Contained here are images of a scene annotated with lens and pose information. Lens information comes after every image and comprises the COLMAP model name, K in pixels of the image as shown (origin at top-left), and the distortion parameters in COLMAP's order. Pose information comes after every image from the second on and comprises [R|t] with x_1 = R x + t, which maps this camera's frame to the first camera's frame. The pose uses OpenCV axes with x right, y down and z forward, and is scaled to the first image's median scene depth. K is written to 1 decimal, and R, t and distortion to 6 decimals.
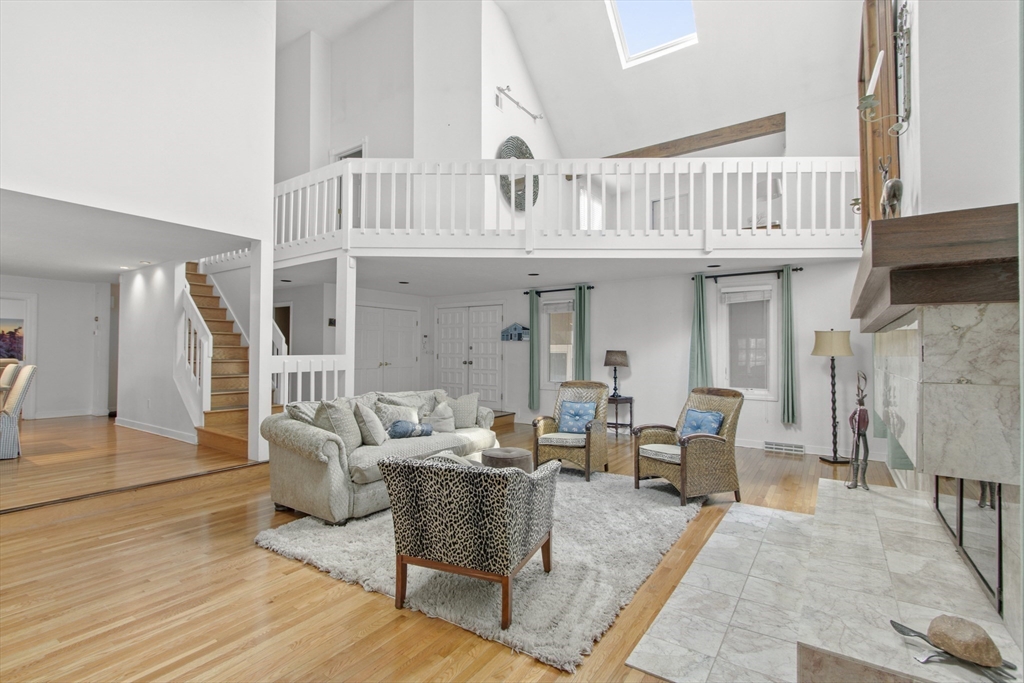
lens RADIAL K [[477.2, 0, 489.8], [0, 477.2, 345.0], [0, 0, 1]] dist [0.002293, 0.000053]
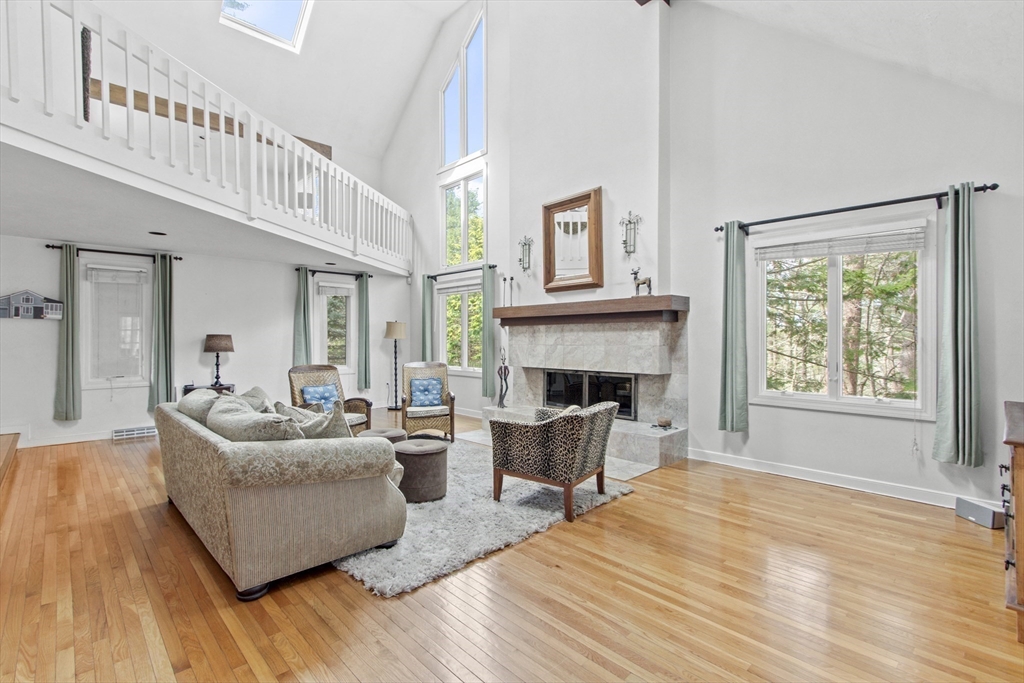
lens RADIAL K [[477.2, 0, 489.8], [0, 477.2, 345.0], [0, 0, 1]] dist [0.002293, 0.000053]
pose [[0.213218, -0.022157, 0.976753, -0.514949], [-0.021069, 0.999406, 0.027270, -0.004427], [-0.976777, -0.026393, 0.212624, 0.302483]]
